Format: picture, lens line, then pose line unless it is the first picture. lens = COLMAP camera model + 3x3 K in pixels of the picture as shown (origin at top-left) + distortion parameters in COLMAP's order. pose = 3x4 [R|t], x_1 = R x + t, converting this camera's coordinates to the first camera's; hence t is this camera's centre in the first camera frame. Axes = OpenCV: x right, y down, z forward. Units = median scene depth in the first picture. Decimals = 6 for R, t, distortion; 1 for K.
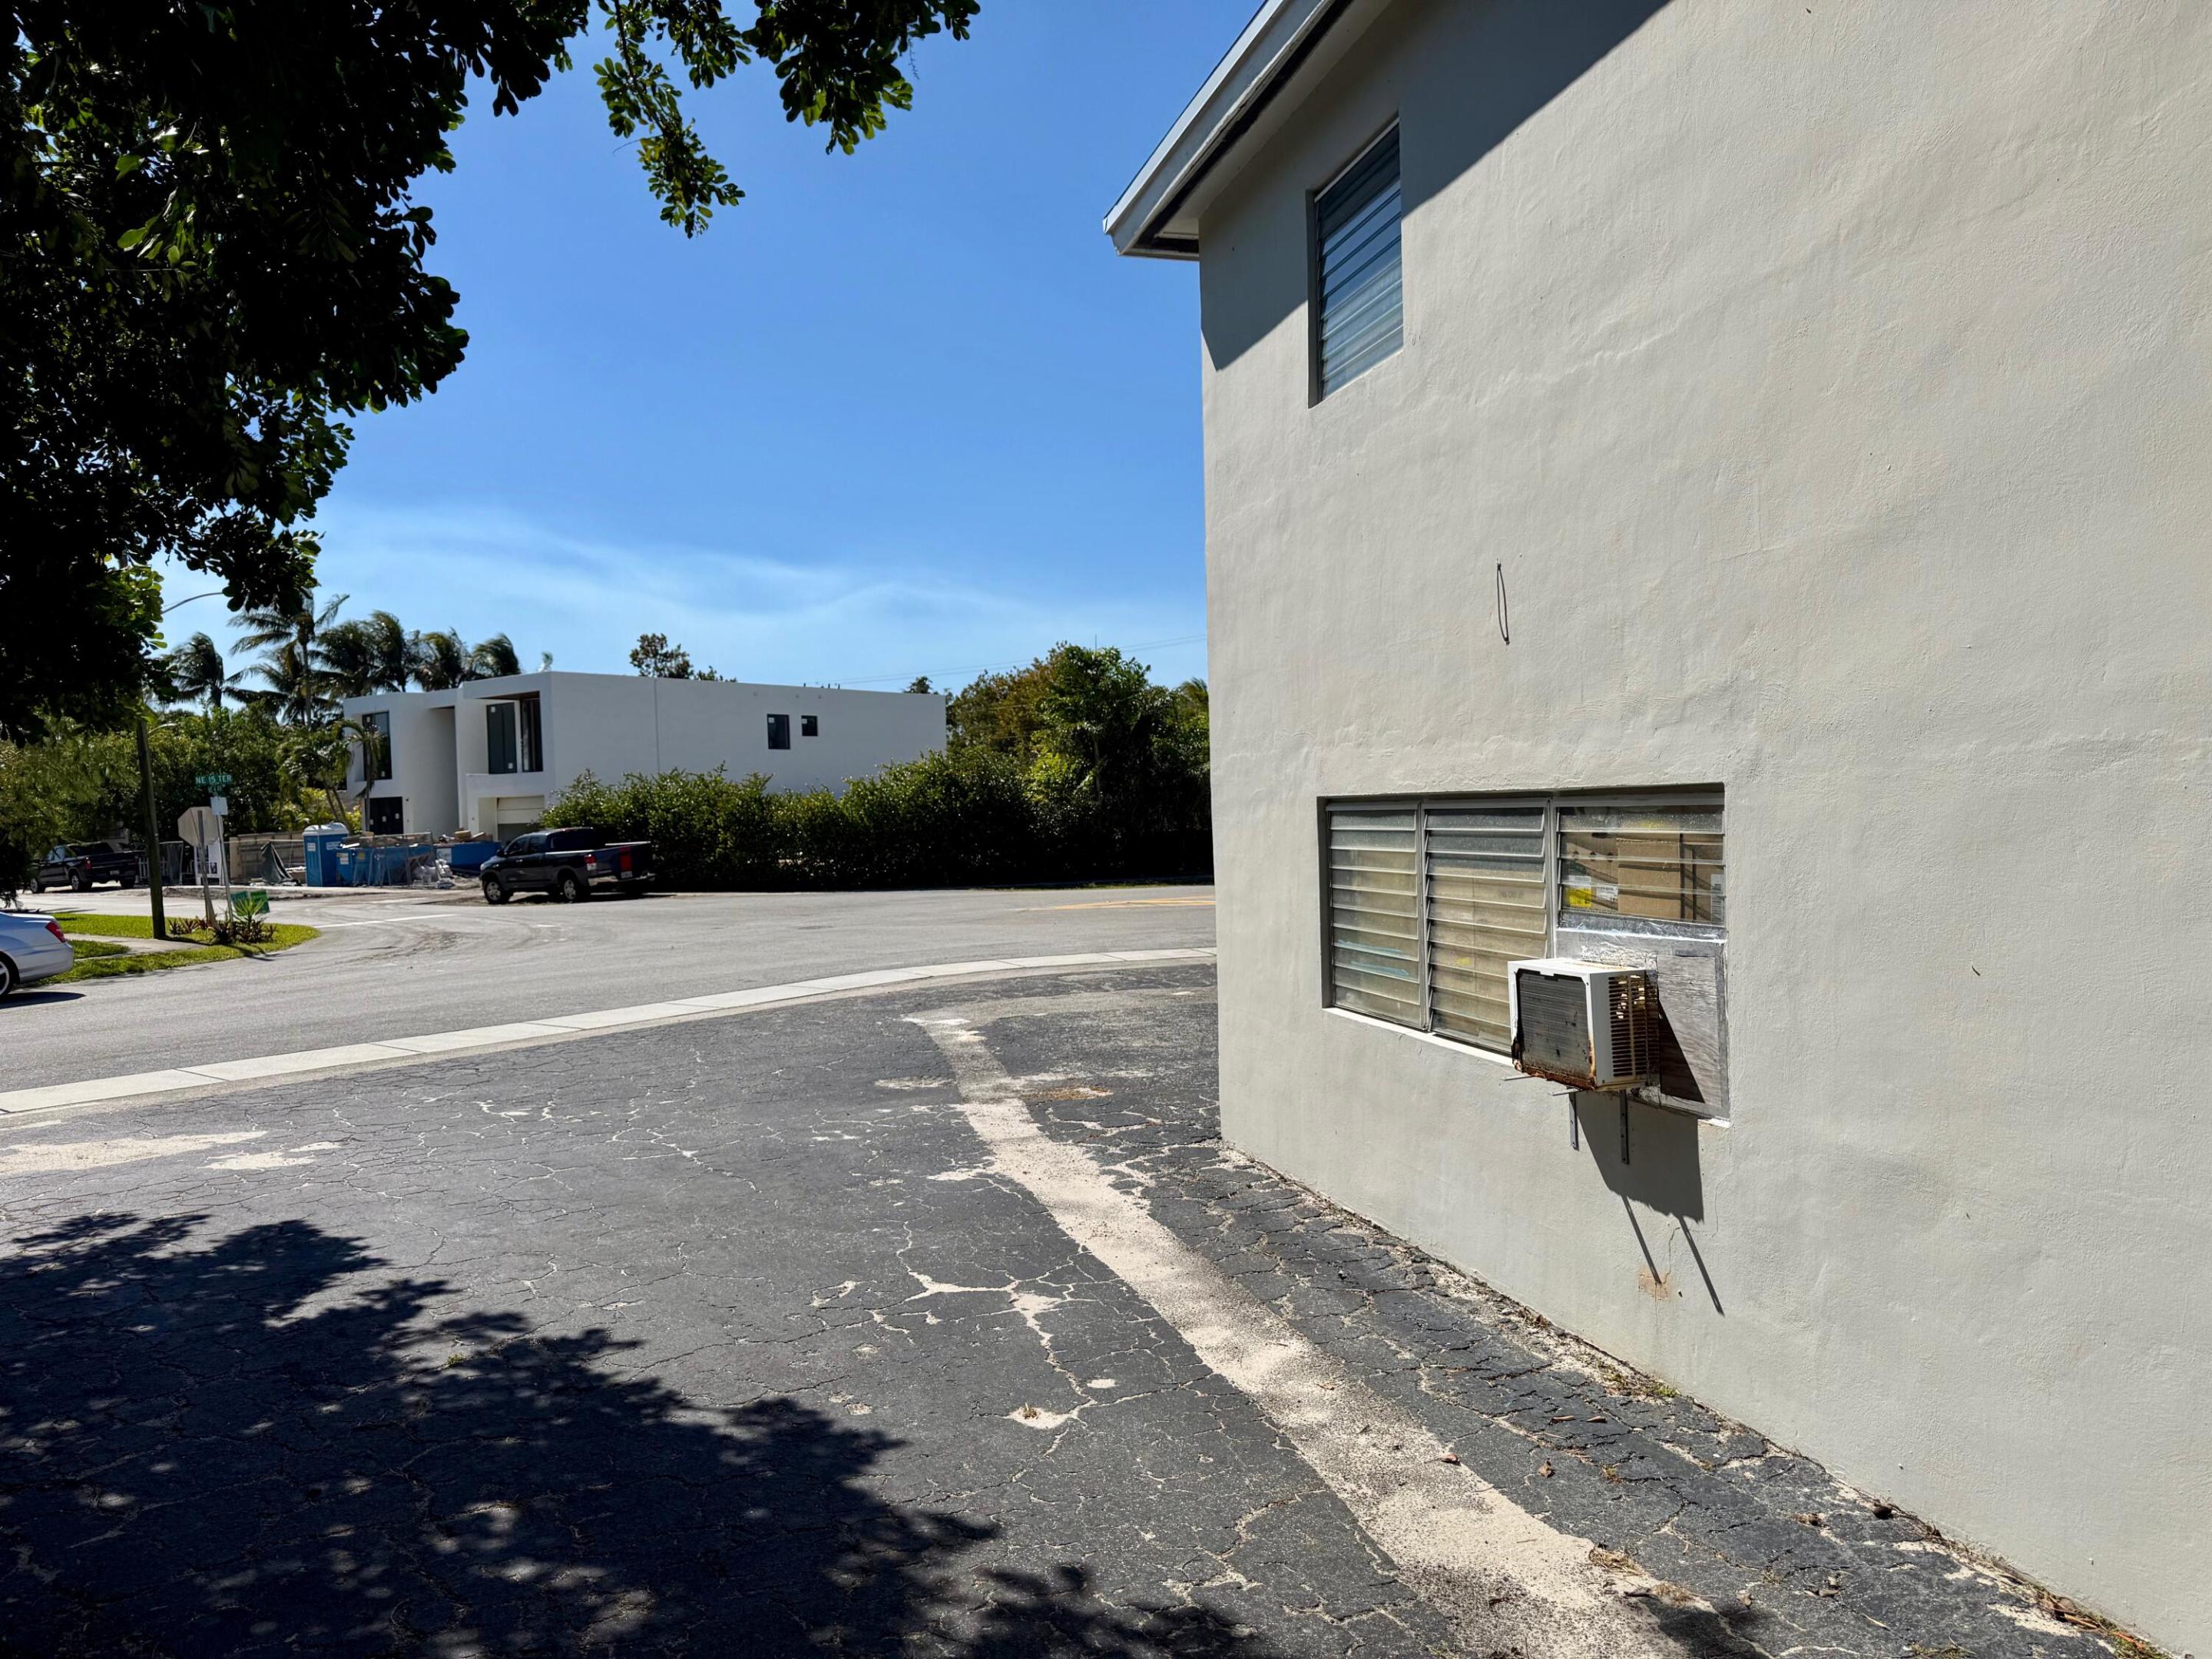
lens RADIAL K [[1556.5, 0, 1110.2], [0, 1556.5, 840.3], [0, 0, 1]] dist [0.063655, -0.083566]
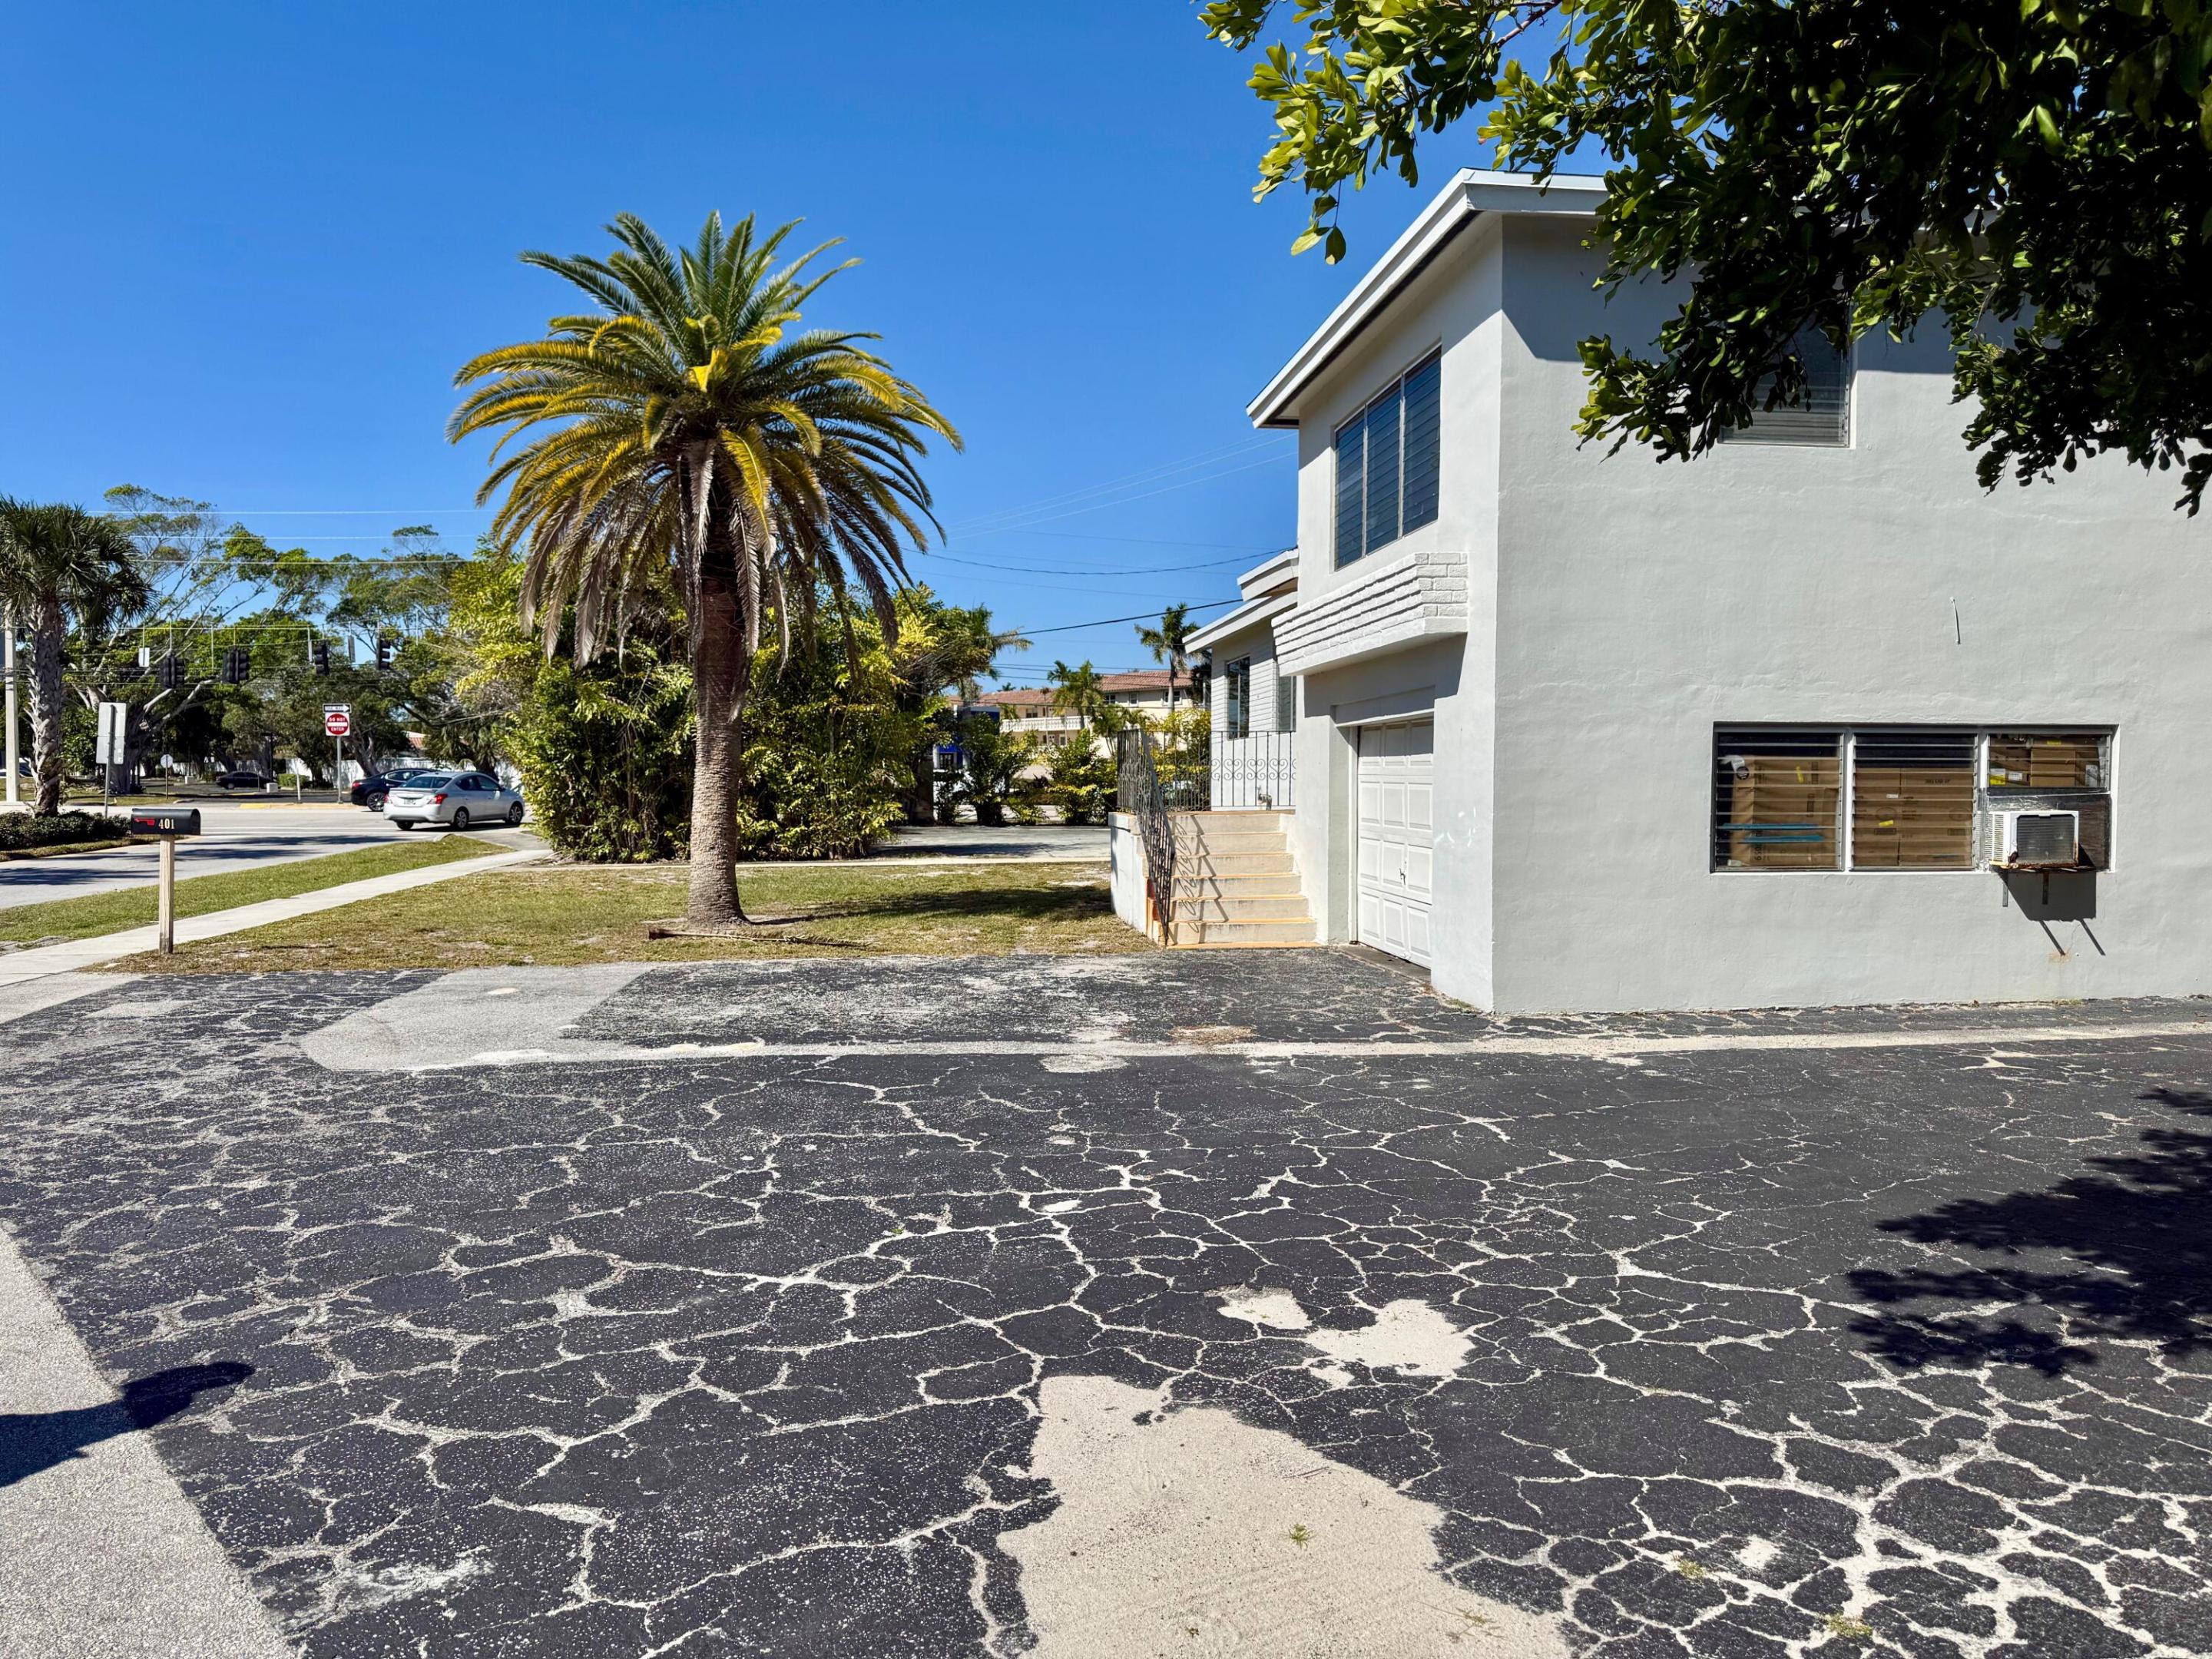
lens RADIAL K [[1556.5, 0, 1110.2], [0, 1556.5, 840.3], [0, 0, 1]] dist [0.063655, -0.083566]
pose [[0.164548, -0.013384, 0.986278, -1.950522], [0.010551, 0.999875, 0.011809, 0.082319], [-0.986313, 0.008463, 0.164669, 1.880957]]
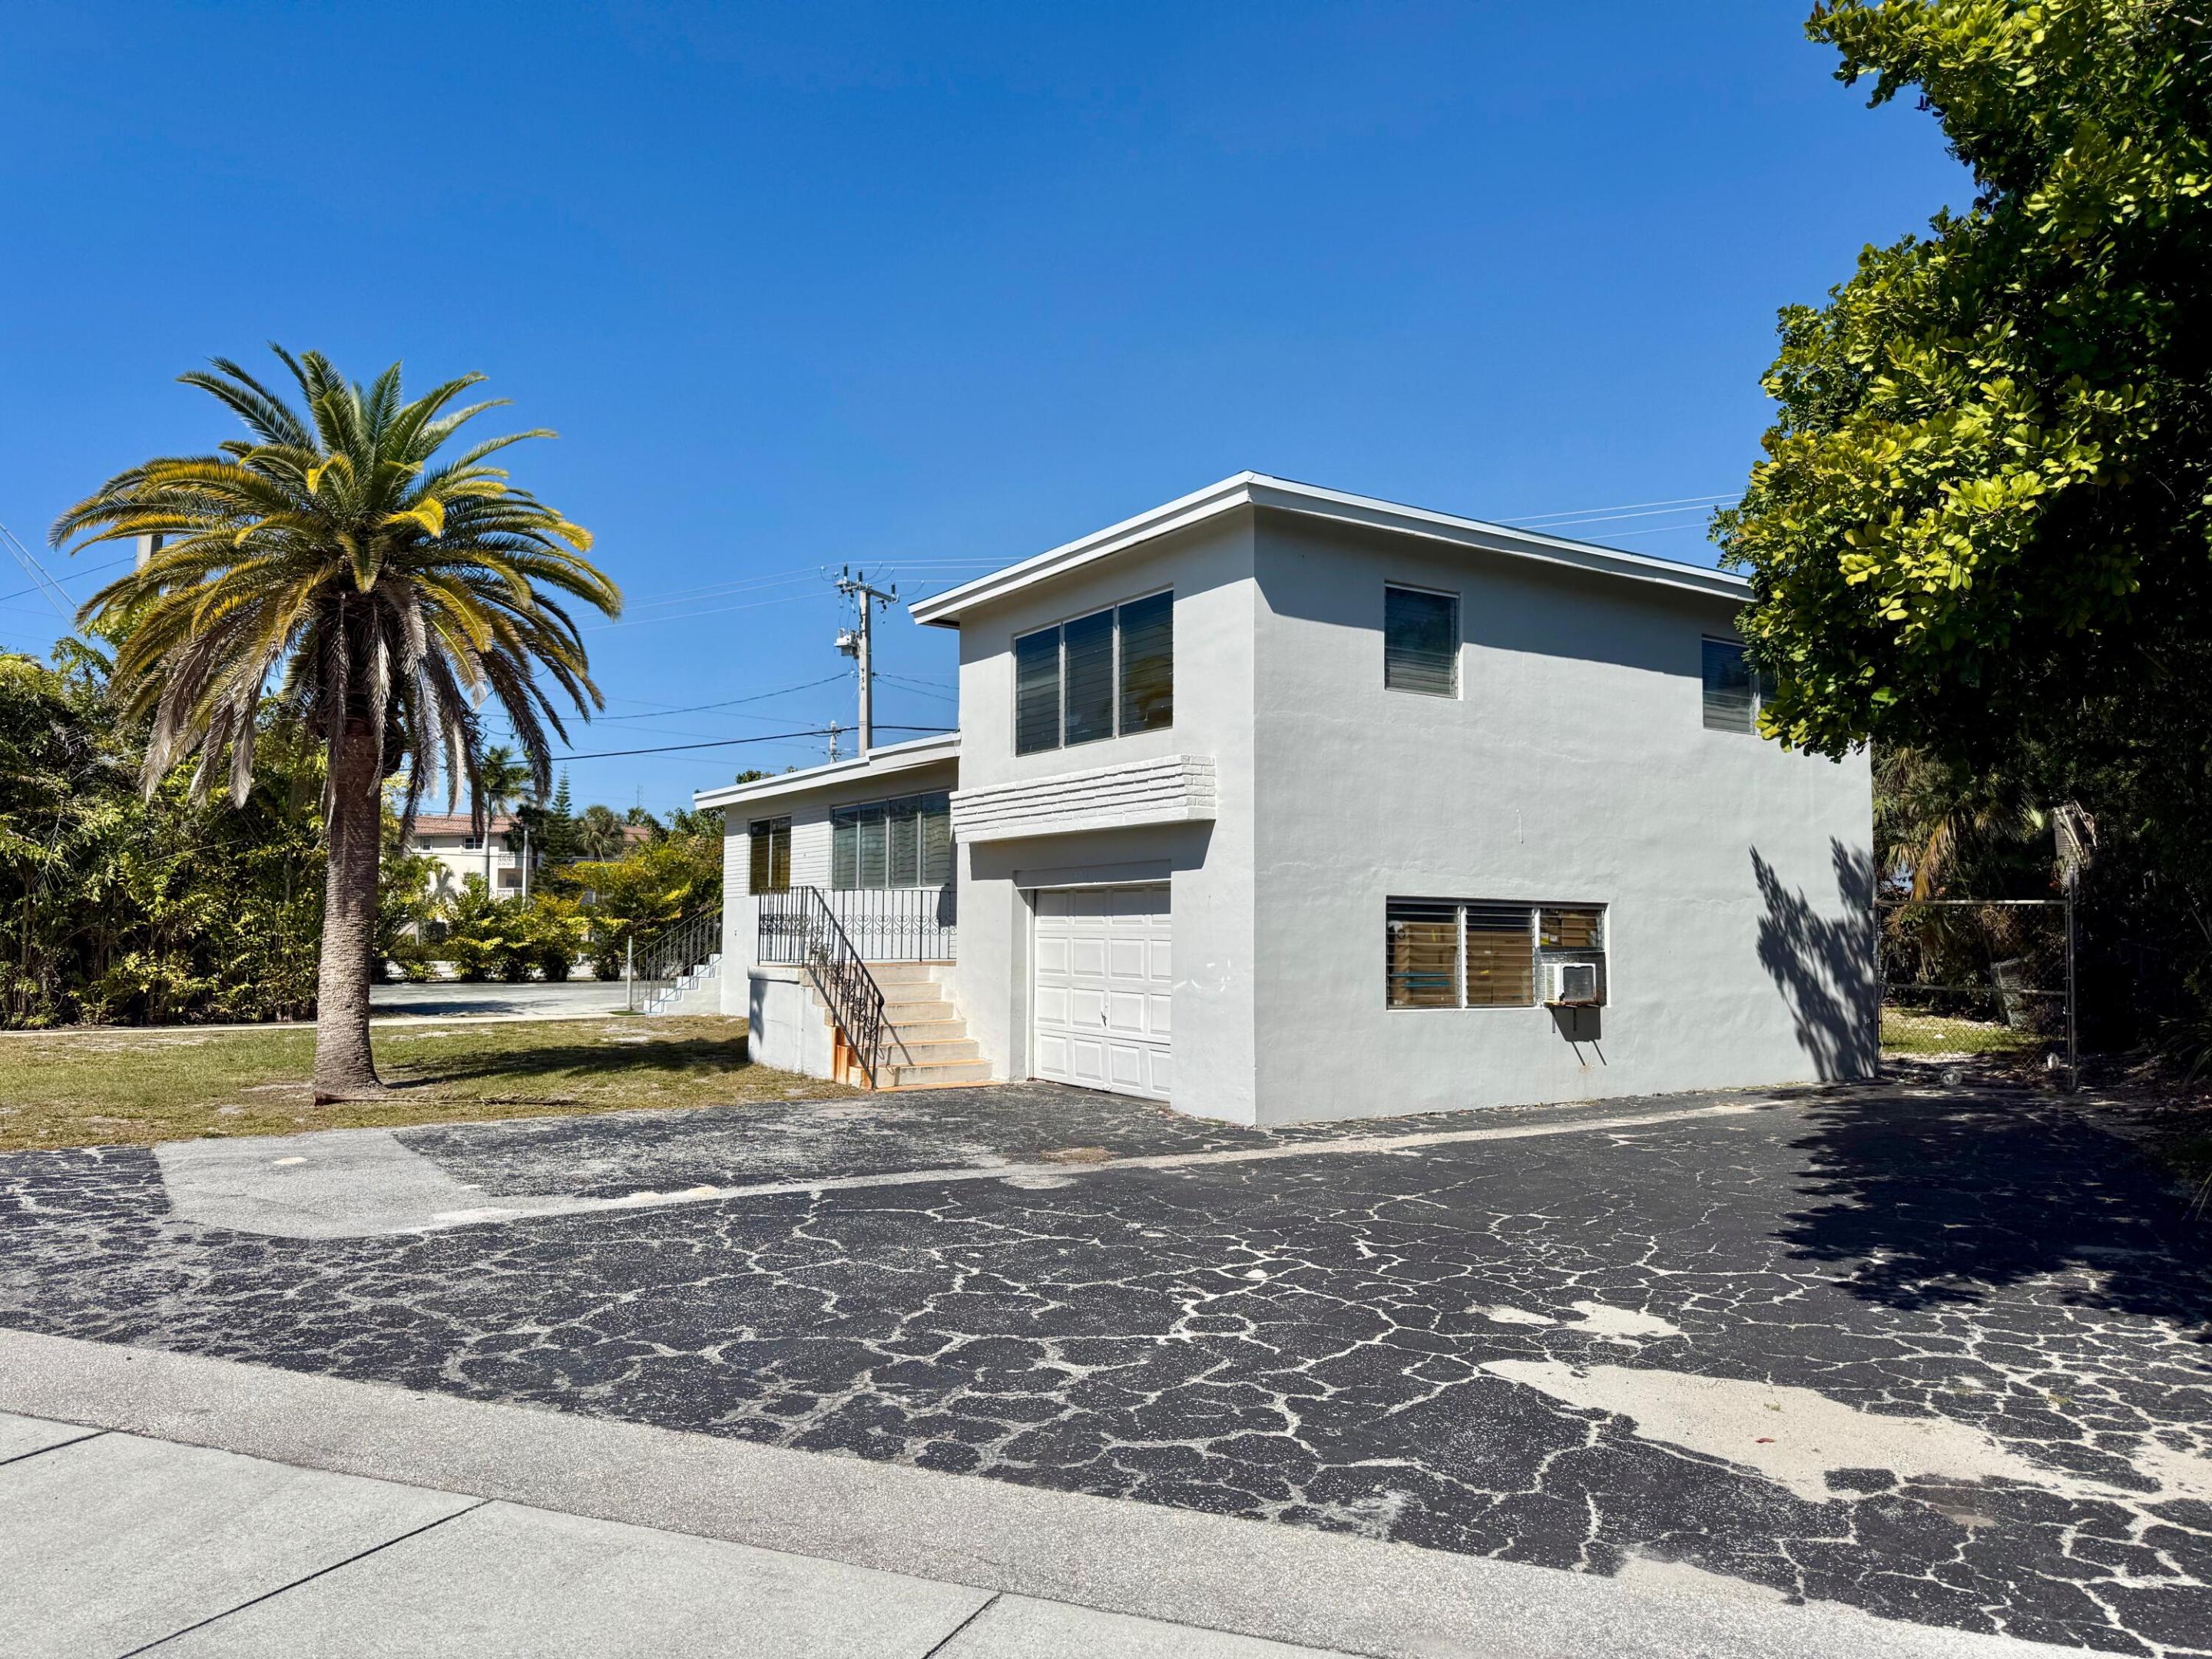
lens RADIAL K [[1539.7, 0, 1114.1], [0, 1539.7, 826.6], [0, 0, 1]] dist [0.073951, -0.097716]
pose [[-0.291516, 0.090781, 0.952248, -2.212262], [0.014467, 0.995791, -0.090504, 0.076360], [-0.956457, -0.012607, -0.291602, 2.666878]]
